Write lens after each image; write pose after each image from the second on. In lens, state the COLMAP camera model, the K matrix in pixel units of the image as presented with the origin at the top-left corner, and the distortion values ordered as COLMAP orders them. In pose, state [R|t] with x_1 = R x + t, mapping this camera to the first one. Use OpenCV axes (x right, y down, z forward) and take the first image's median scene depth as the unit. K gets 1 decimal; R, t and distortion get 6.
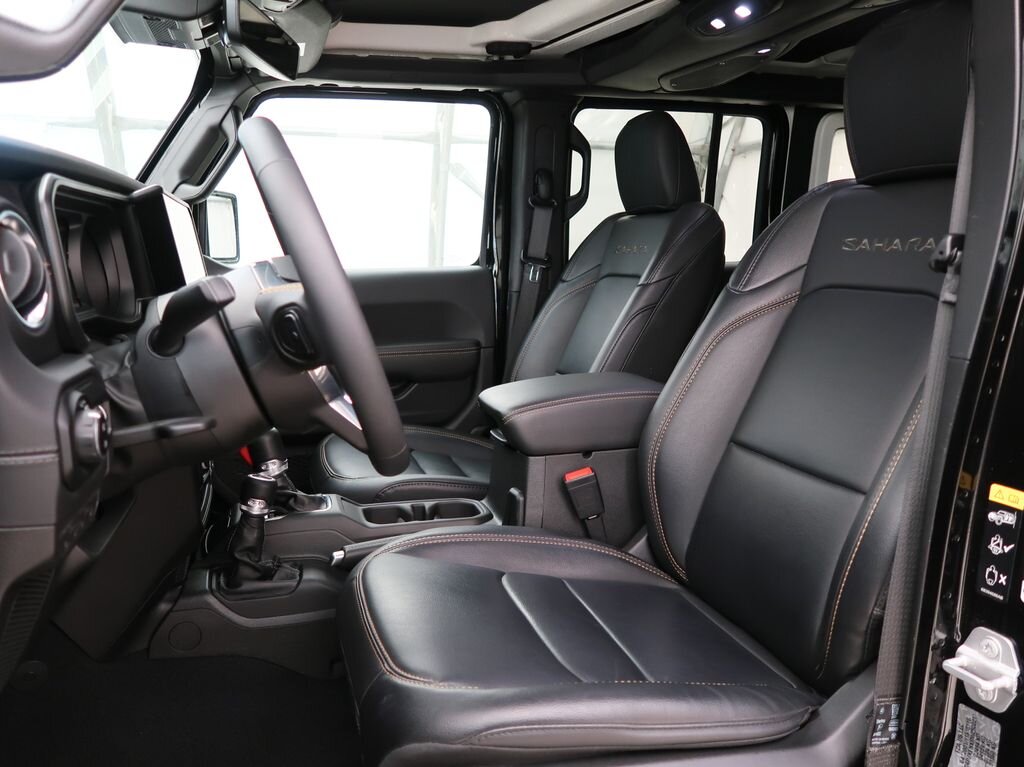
lens RADIAL K [[794.7, 0, 512.0], [0, 794.7, 383.5], [0, 0, 1]] dist [-0.025905, 0.016048]
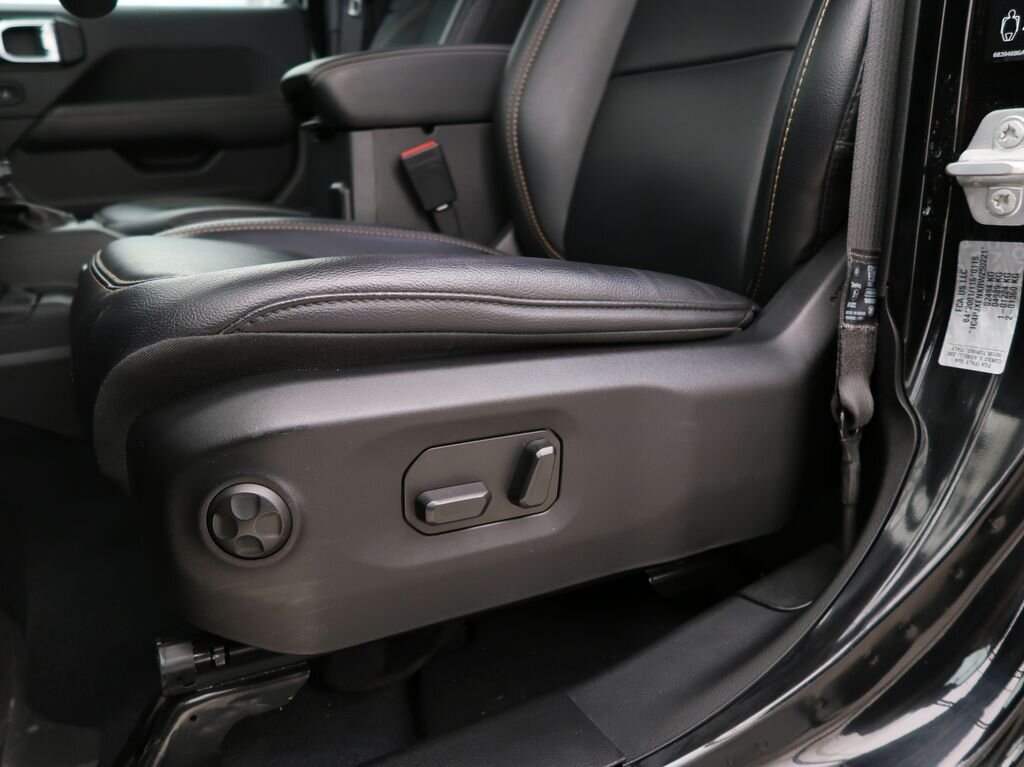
lens RADIAL K [[794.7, 0, 512.0], [0, 794.7, 383.5], [0, 0, 1]] dist [-0.025905, 0.016048]
pose [[0.981956, -0.098057, 0.161703, 0.042870], [0.078472, 0.989255, 0.123358, 0.398013], [-0.172062, -0.108443, 0.979099, 0.347244]]
